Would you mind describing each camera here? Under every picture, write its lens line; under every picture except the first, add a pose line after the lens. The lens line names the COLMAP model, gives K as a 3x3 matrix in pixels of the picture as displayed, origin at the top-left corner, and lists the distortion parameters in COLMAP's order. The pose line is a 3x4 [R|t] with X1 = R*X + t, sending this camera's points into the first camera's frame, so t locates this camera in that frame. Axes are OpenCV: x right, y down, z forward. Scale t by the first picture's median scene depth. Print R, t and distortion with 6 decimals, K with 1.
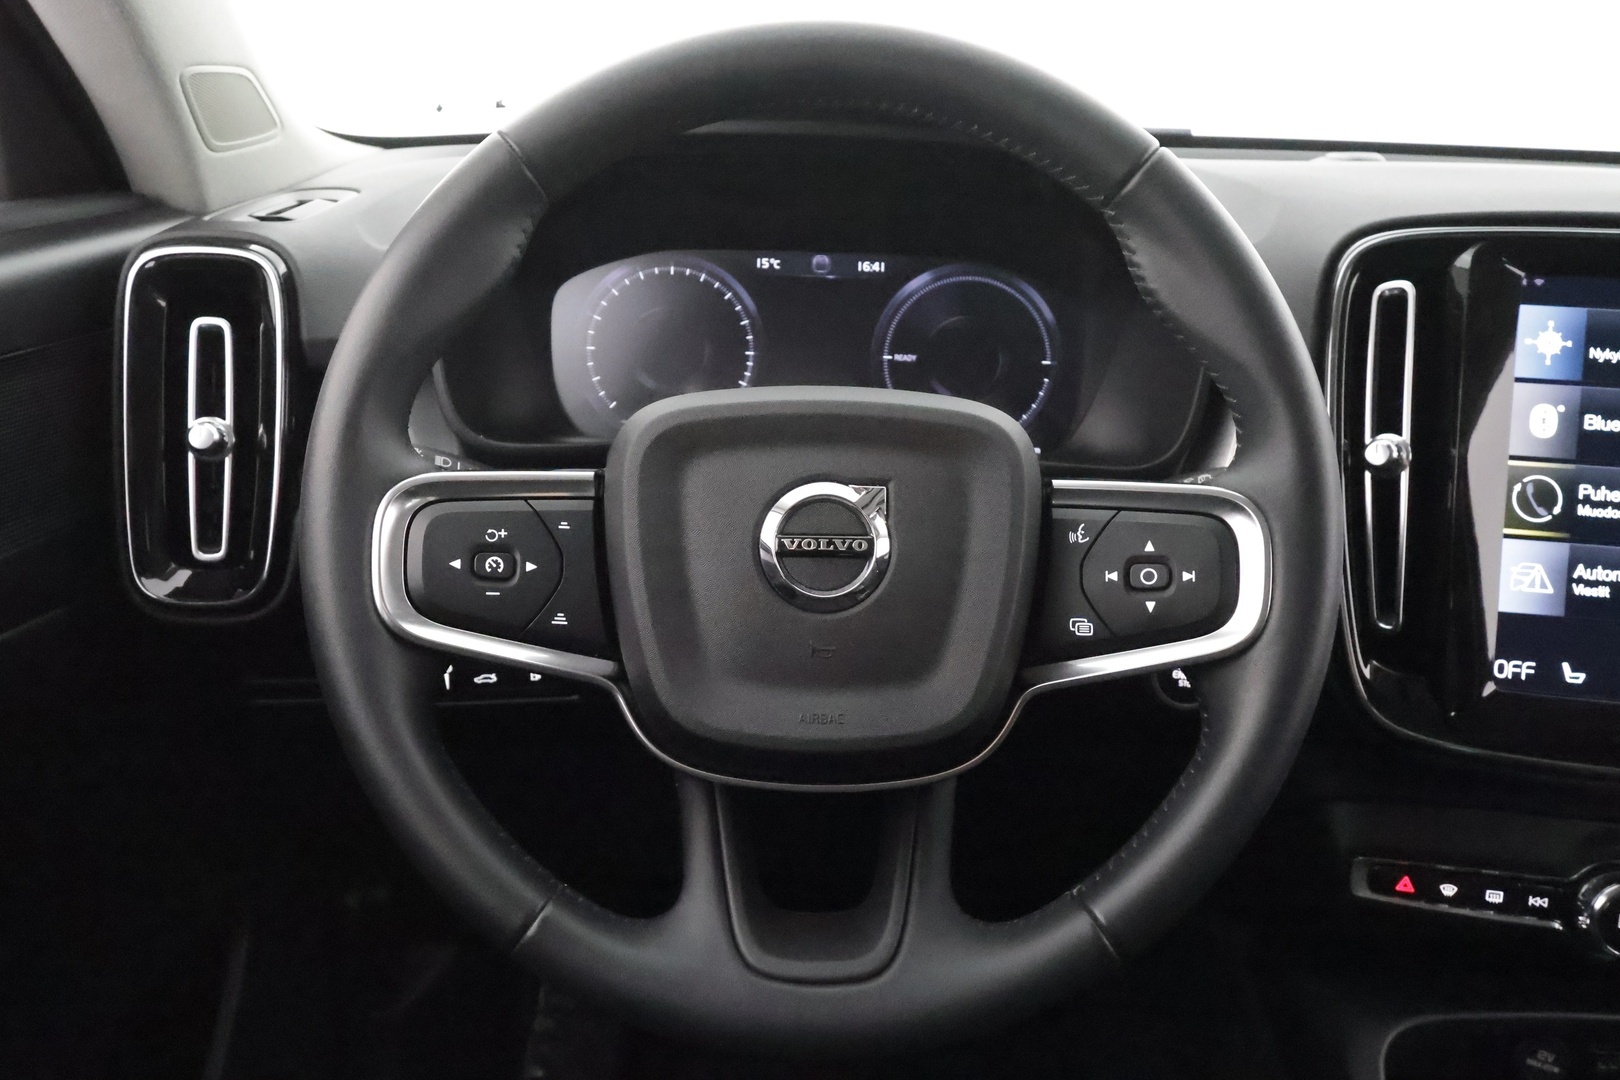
lens RADIAL K [[1255.1, 0, 804.5], [0, 1255.1, 544.8], [0, 0, 1]] dist [-0.014276, 0.013898]
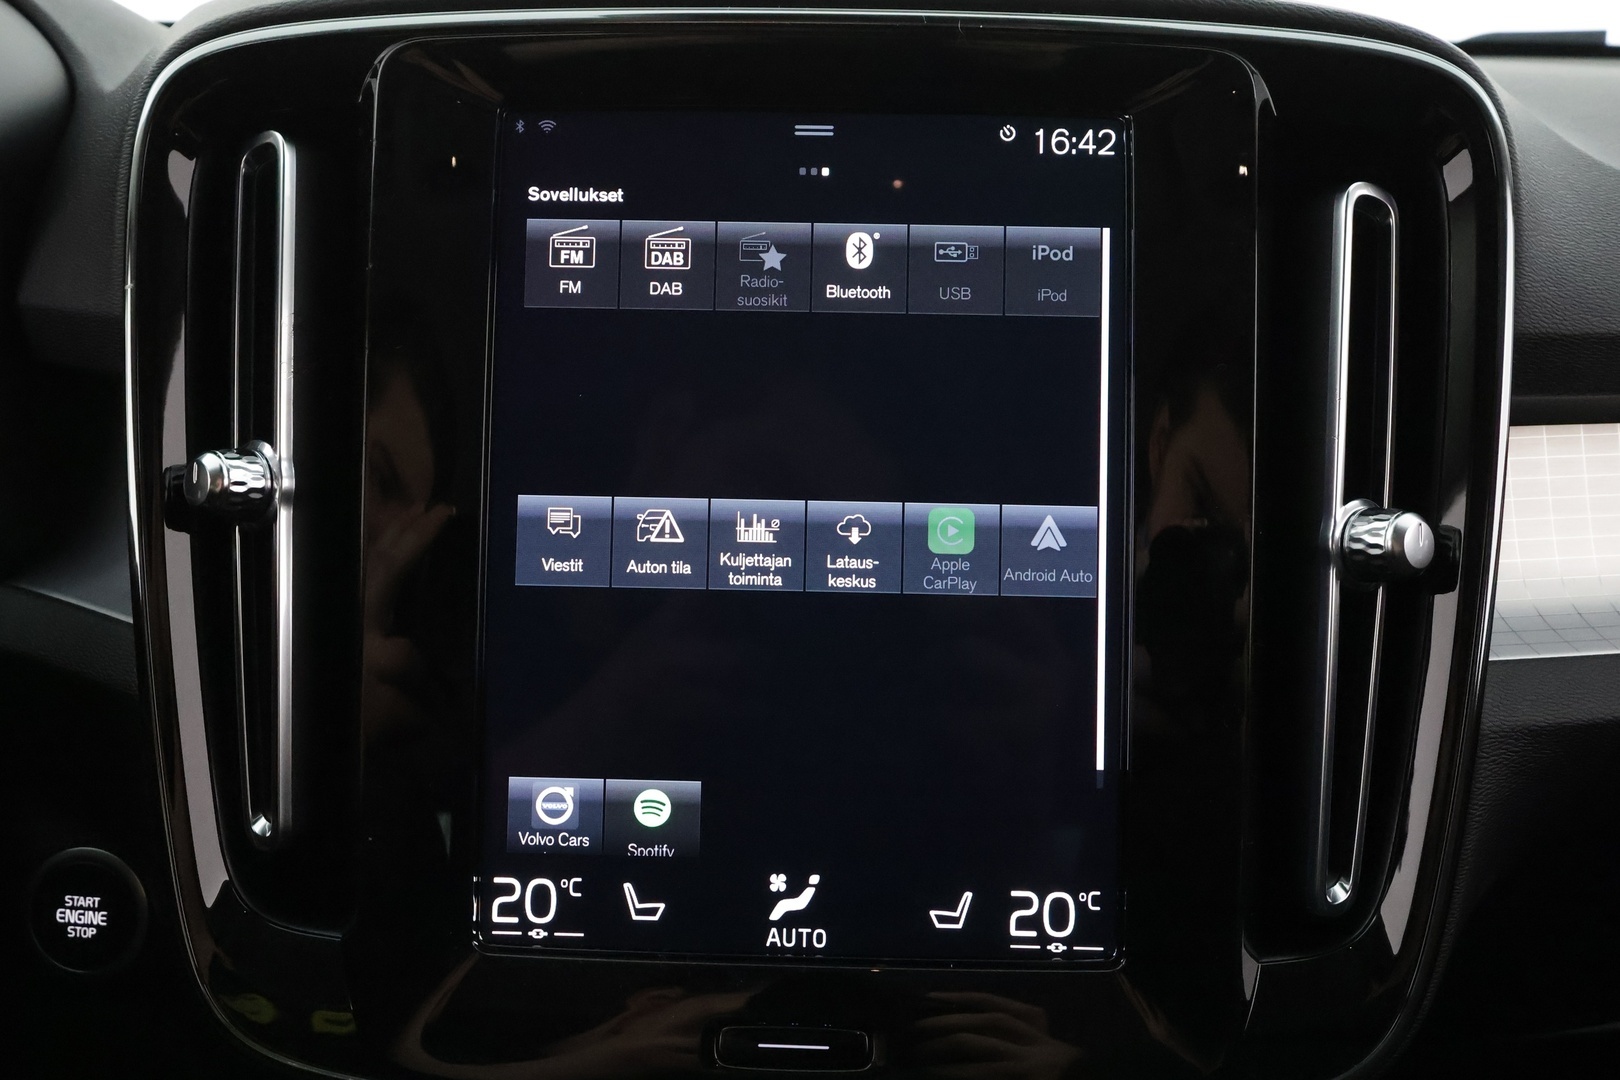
lens RADIAL K [[1274.1, 0, 803.1], [0, 1274.1, 543.9], [0, 0, 1]] dist [-0.009690, 0.009086]
pose [[0.993266, -0.056357, 0.101229, 0.757829], [0.059419, 0.997855, -0.027491, -0.025432], [-0.099463, 0.033321, 0.994483, 0.583309]]
